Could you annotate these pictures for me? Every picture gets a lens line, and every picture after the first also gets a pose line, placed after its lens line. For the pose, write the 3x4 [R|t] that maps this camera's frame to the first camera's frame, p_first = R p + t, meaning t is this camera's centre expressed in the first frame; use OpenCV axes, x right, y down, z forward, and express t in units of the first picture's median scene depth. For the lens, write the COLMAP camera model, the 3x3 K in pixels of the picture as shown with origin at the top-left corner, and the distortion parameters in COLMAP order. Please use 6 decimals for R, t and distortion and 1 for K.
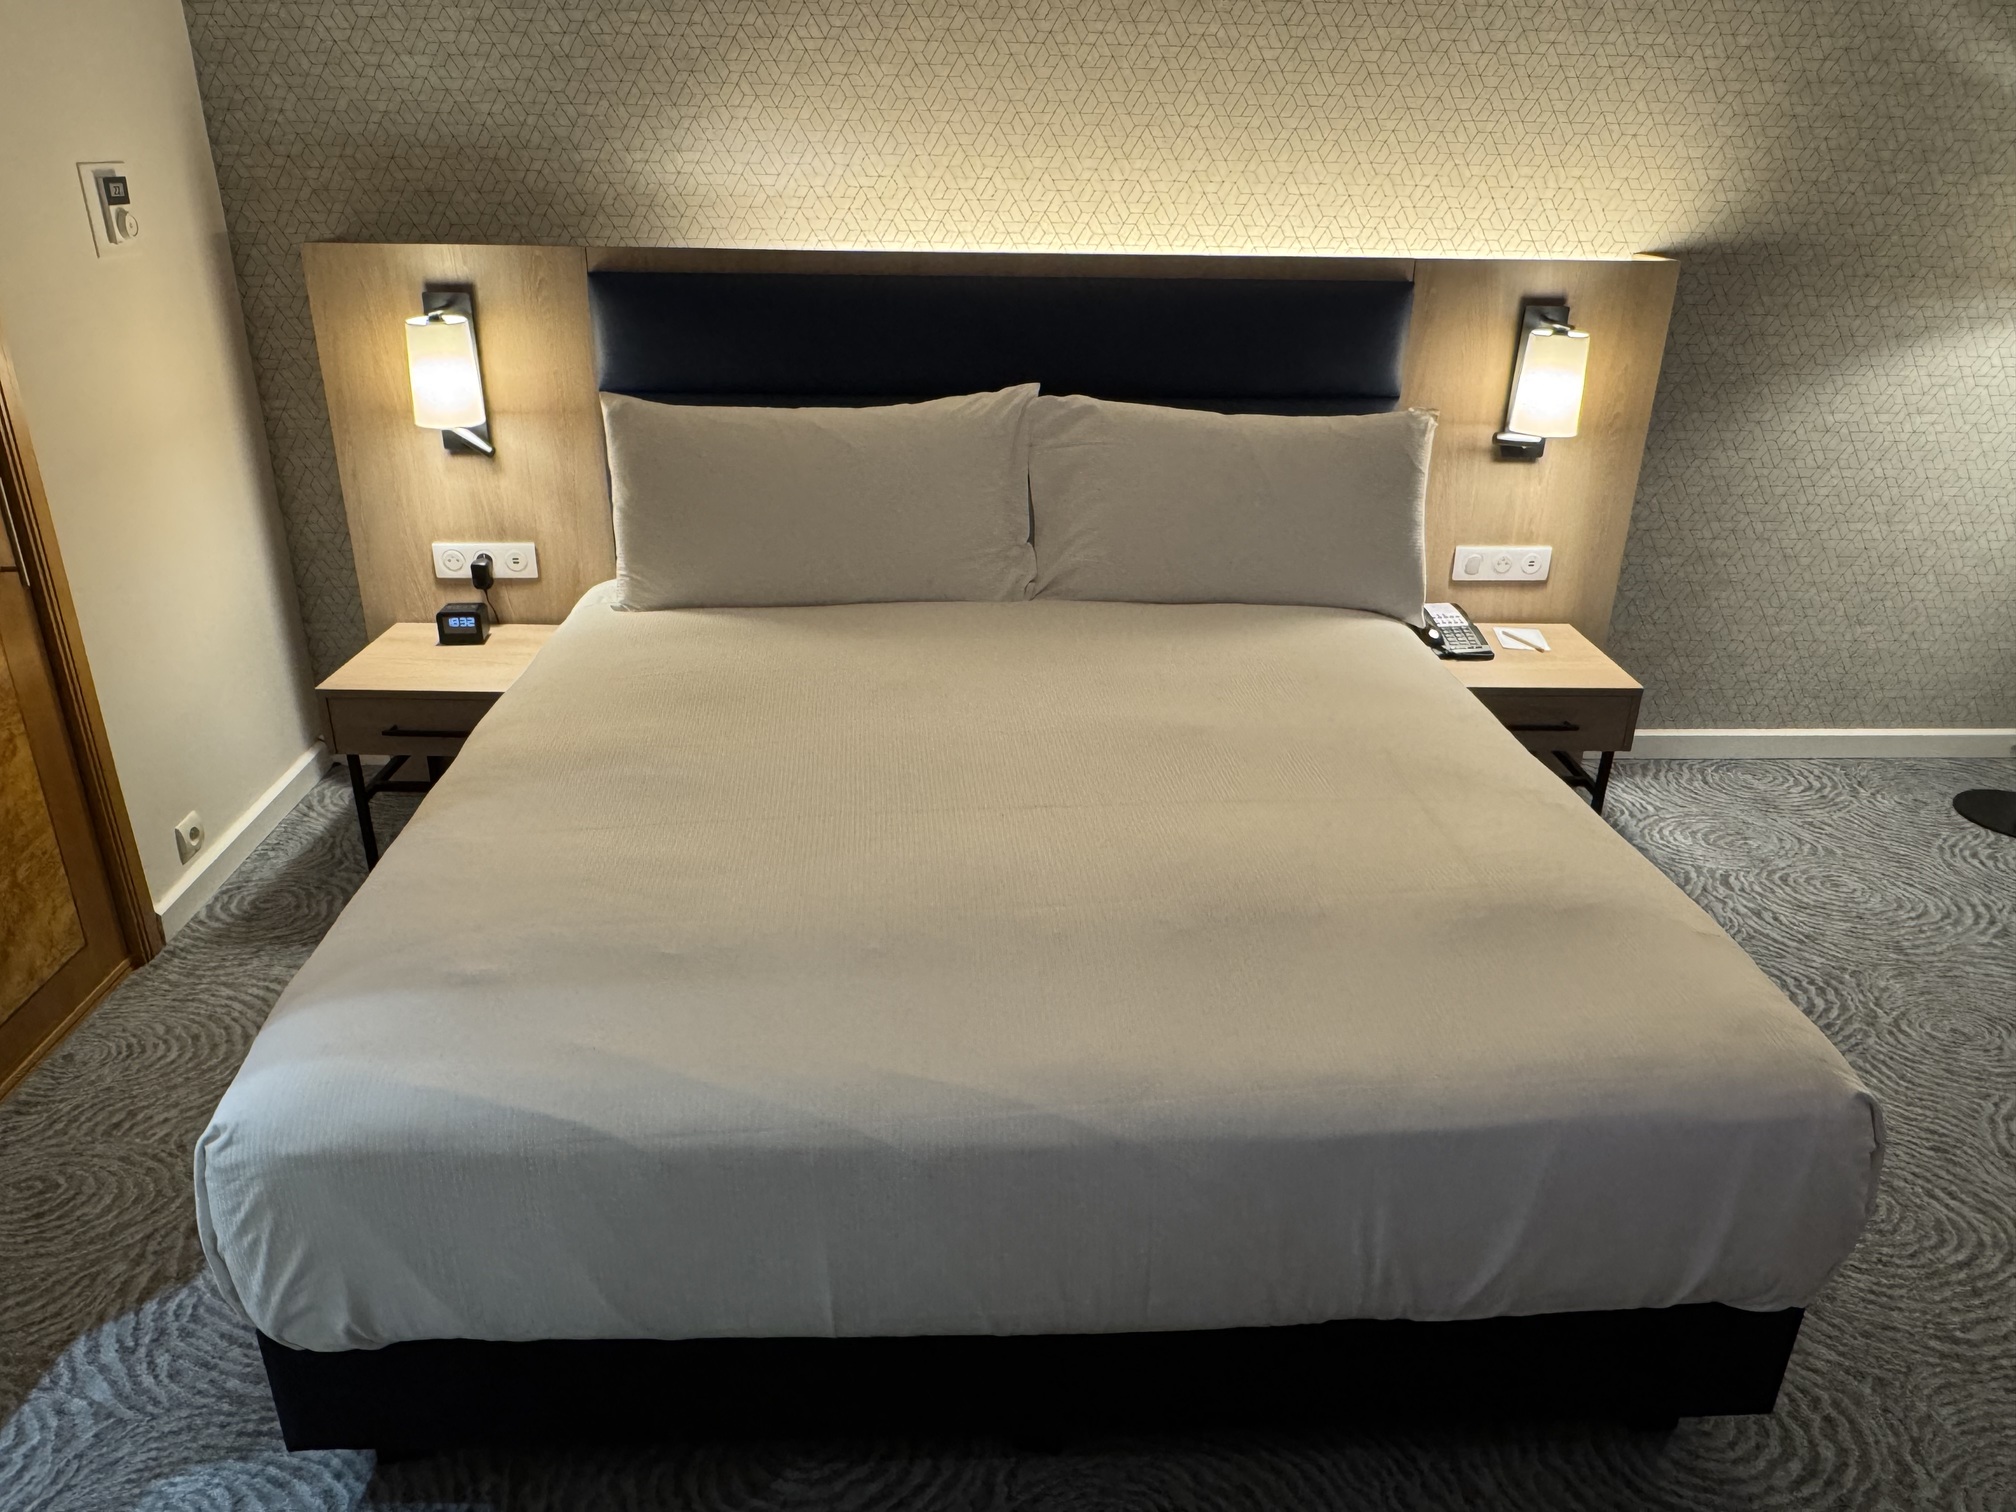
lens RADIAL K [[1419.3, 0, 994.0], [0, 1419.3, 738.8], [0, 0, 1]] dist [0.020124, -0.031179]
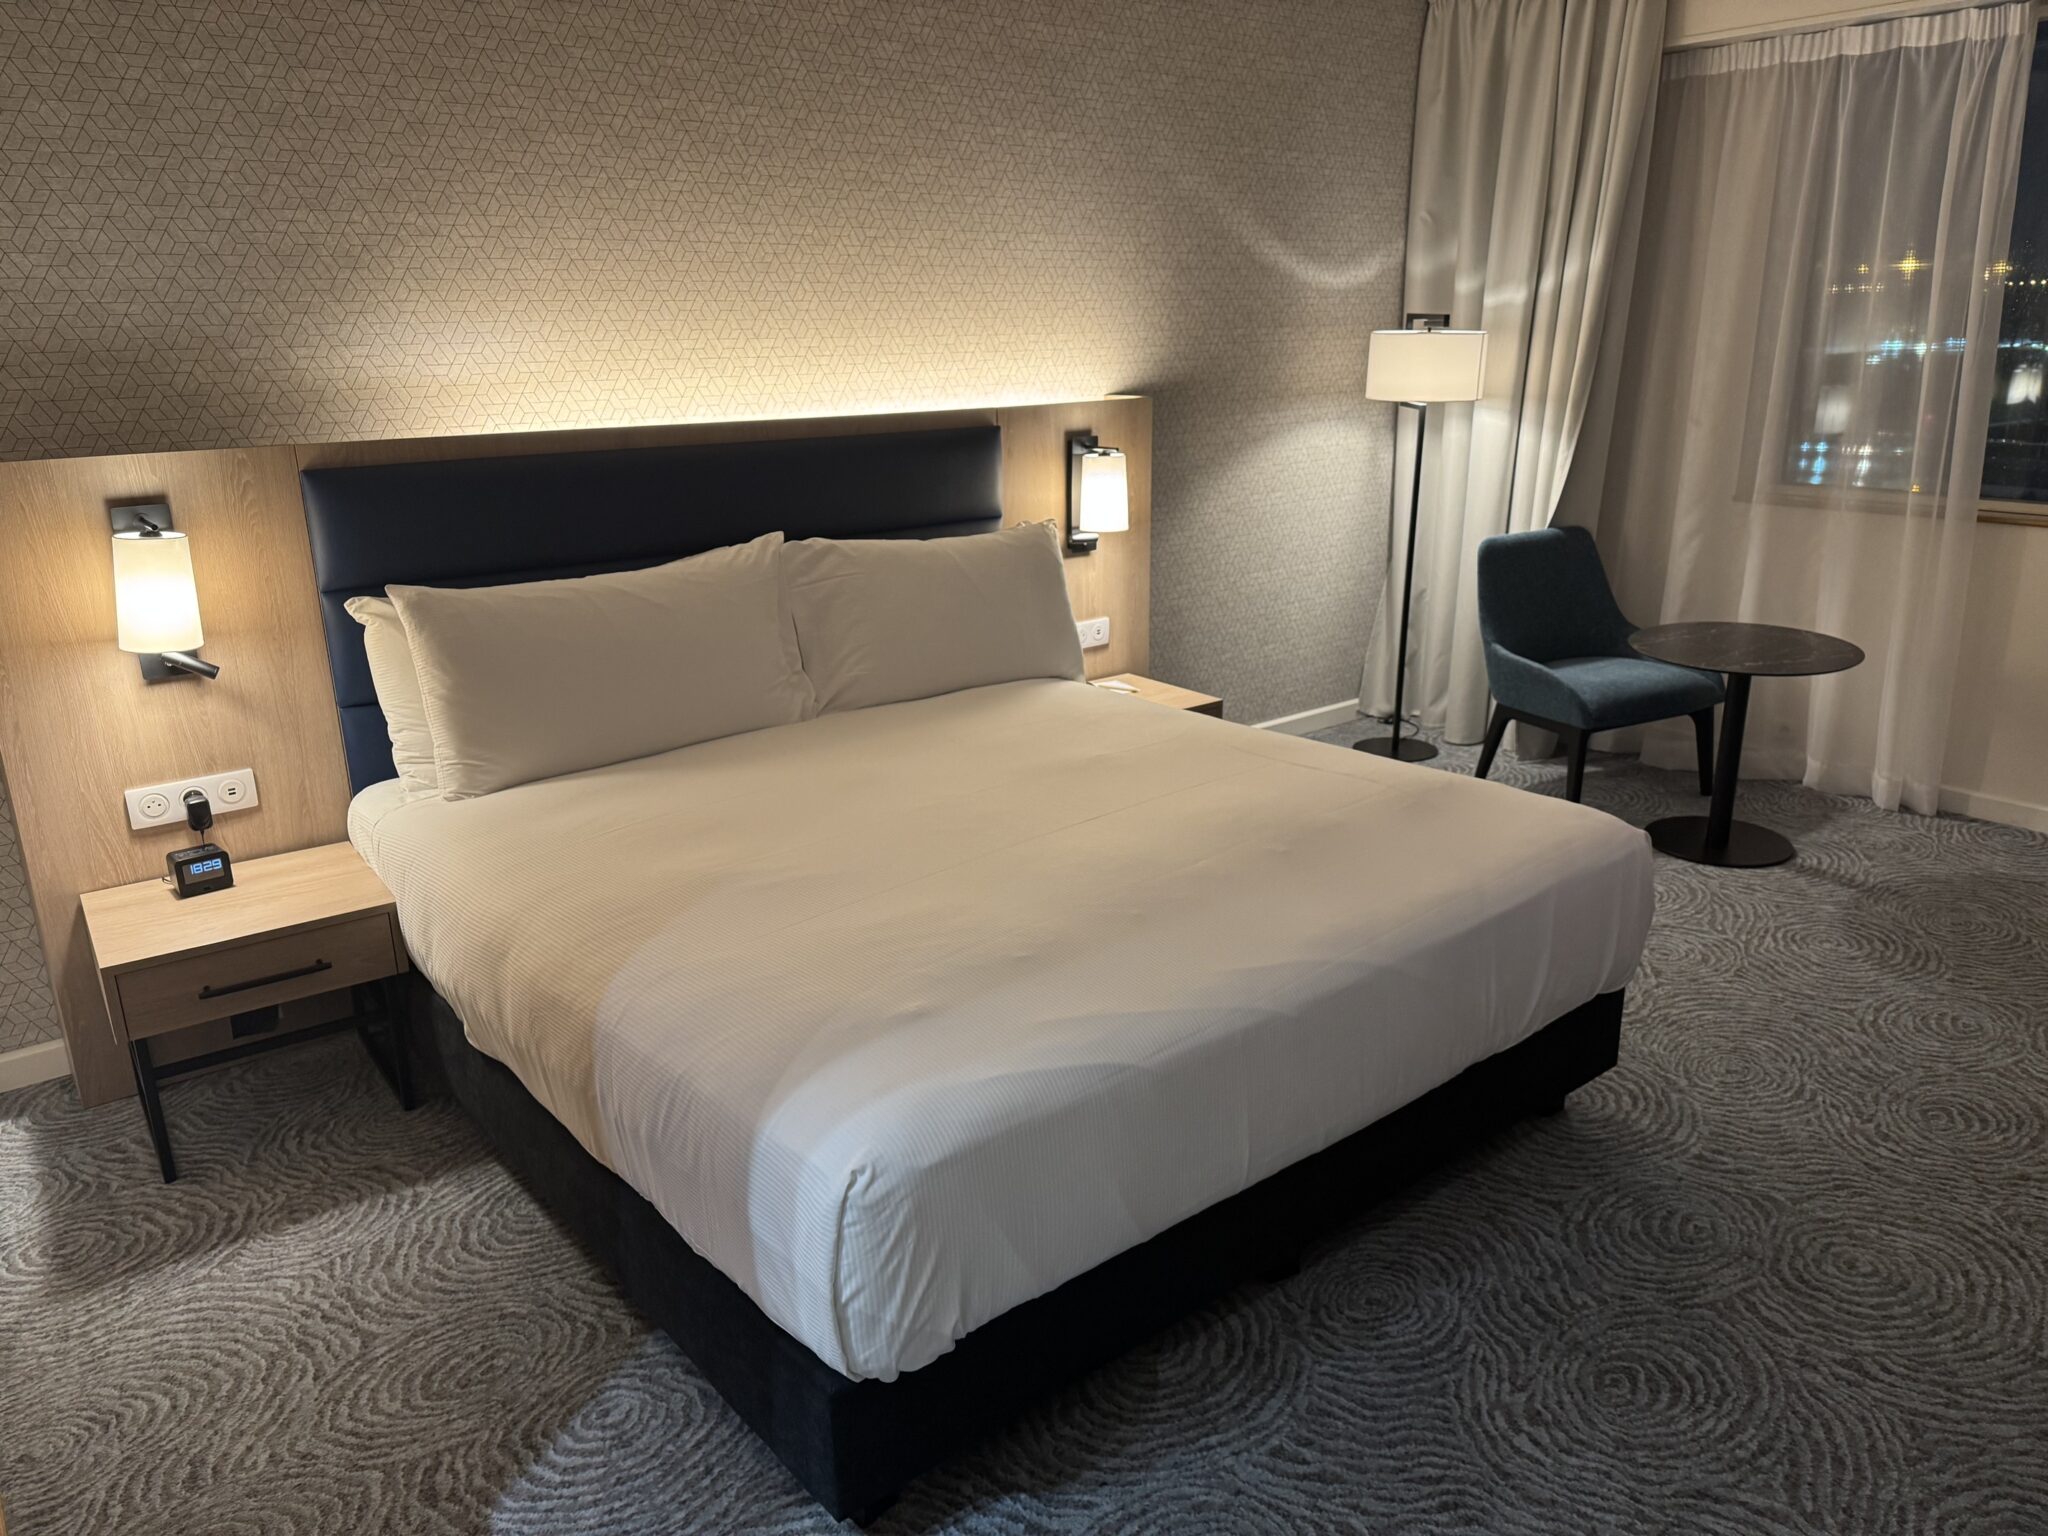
lens RADIAL K [[1441.8, 0, 1012.2], [0, 1441.8, 779.8], [0, 0, 1]] dist [0.020124, -0.031179]
pose [[0.808496, -0.203657, 0.552139, -0.459457], [0.259517, 0.965443, -0.023906, 0.017405], [-0.528190, 0.162617, 0.833409, -0.022015]]
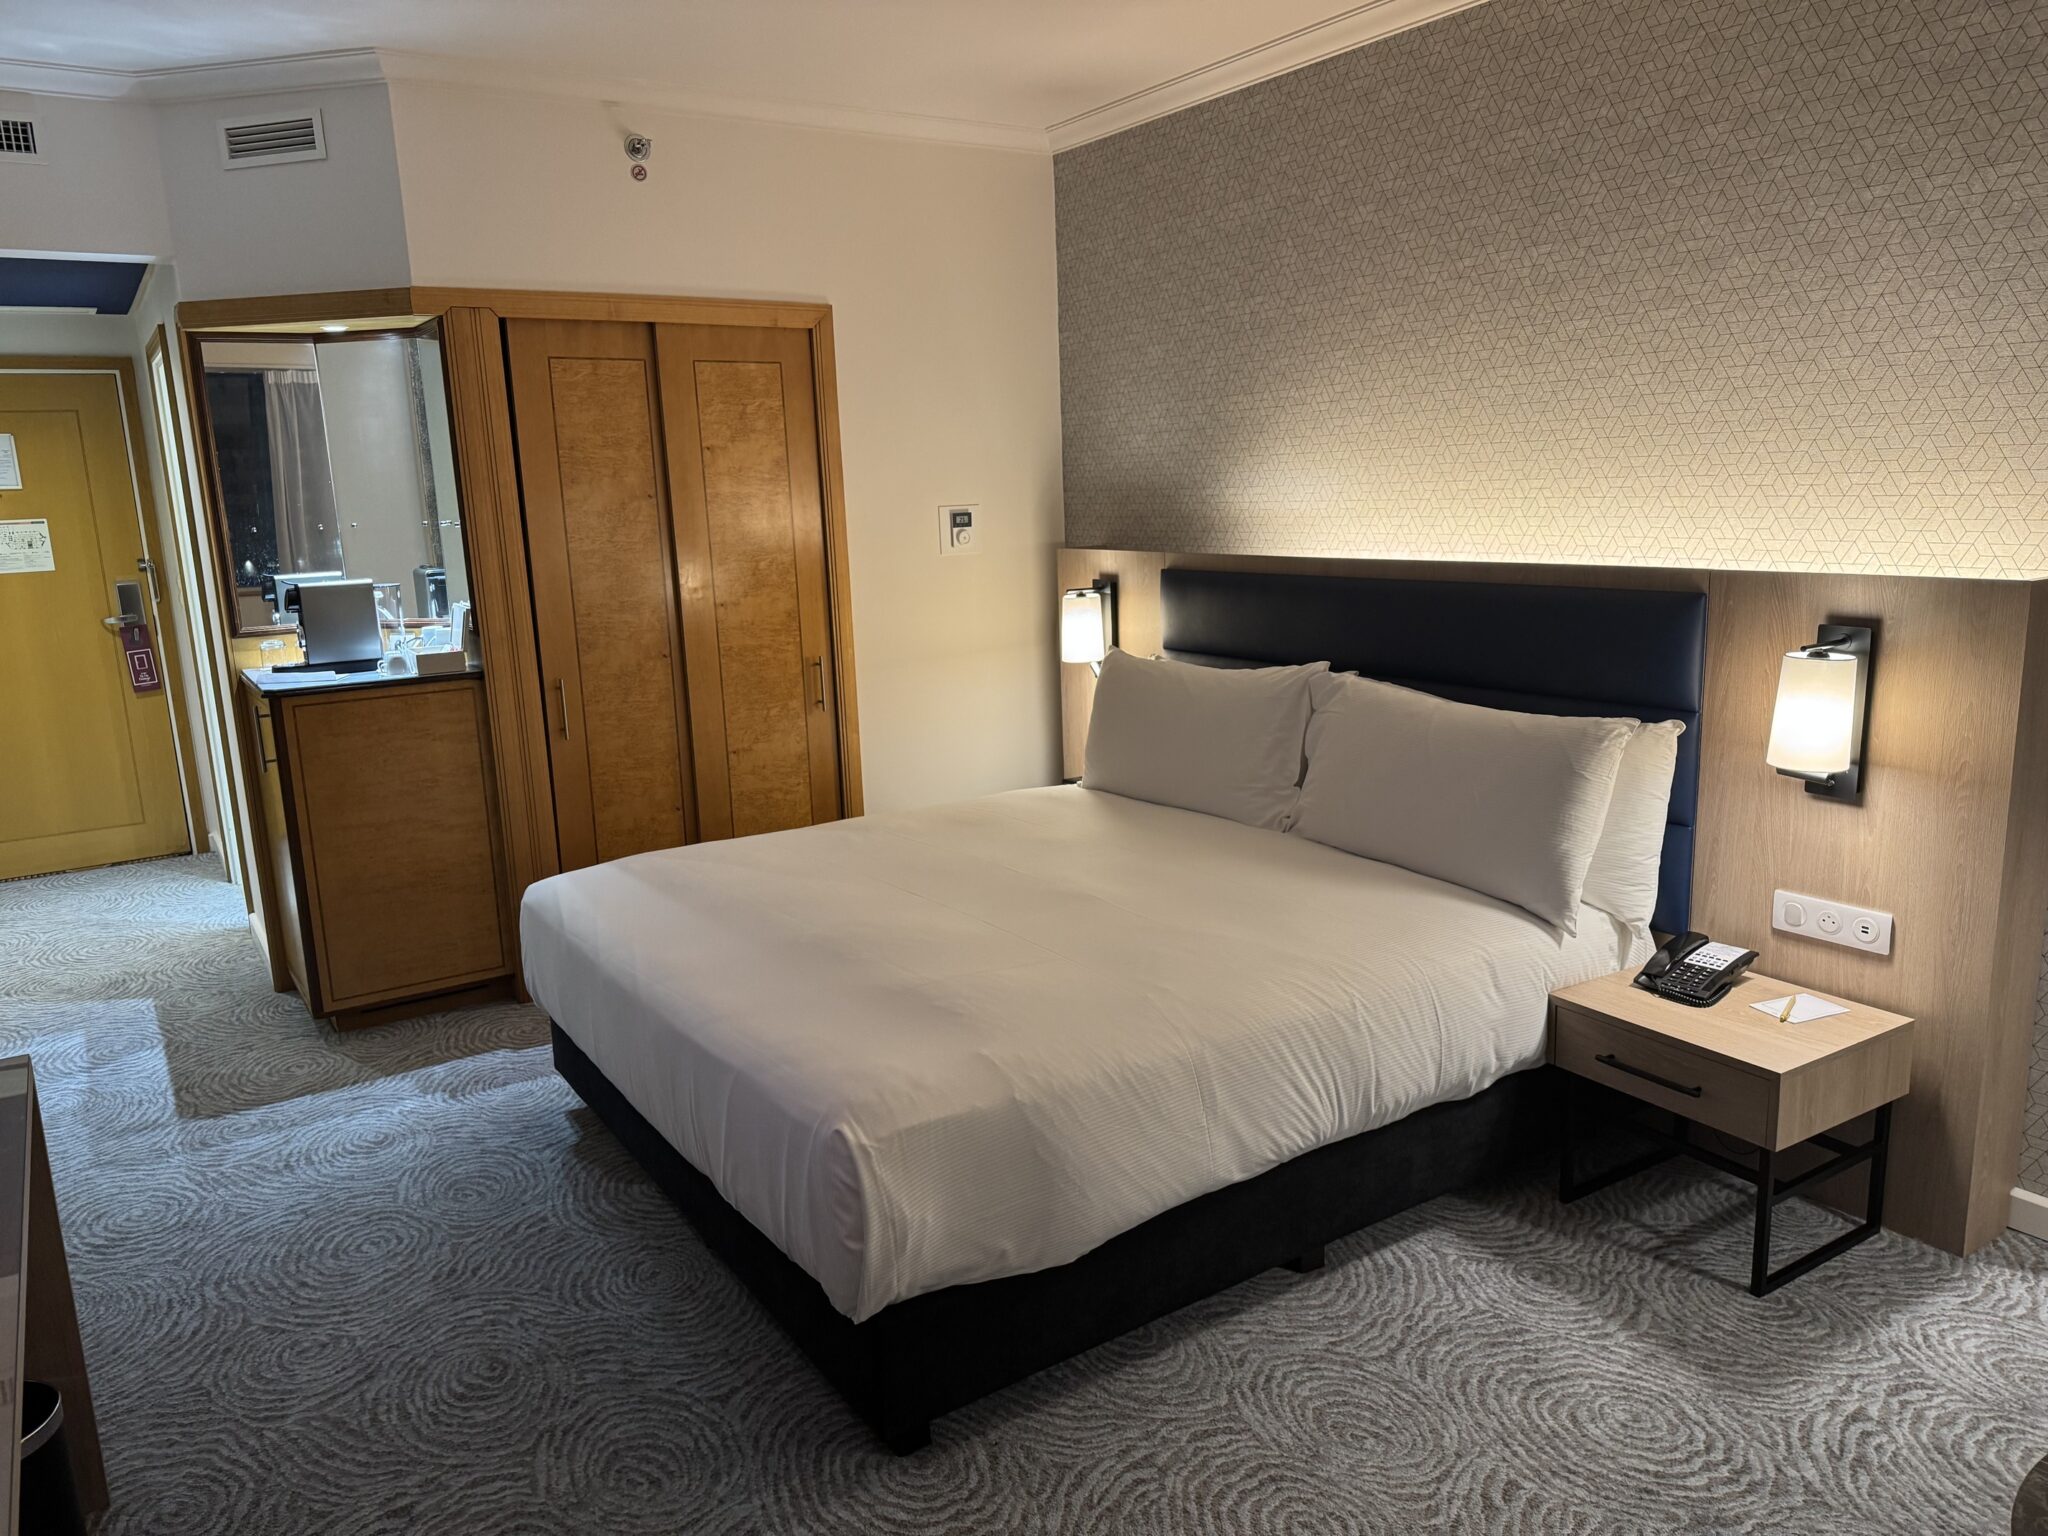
lens RADIAL K [[1441.8, 0, 995.3], [0, 1441.8, 749.1], [0, 0, 1]] dist [0.020124, -0.031179]
pose [[0.504089, 0.125019, -0.854555, 0.875550], [-0.302242, 0.952435, -0.038949, -0.041201], [0.809039, 0.277916, 0.517898, 0.146852]]
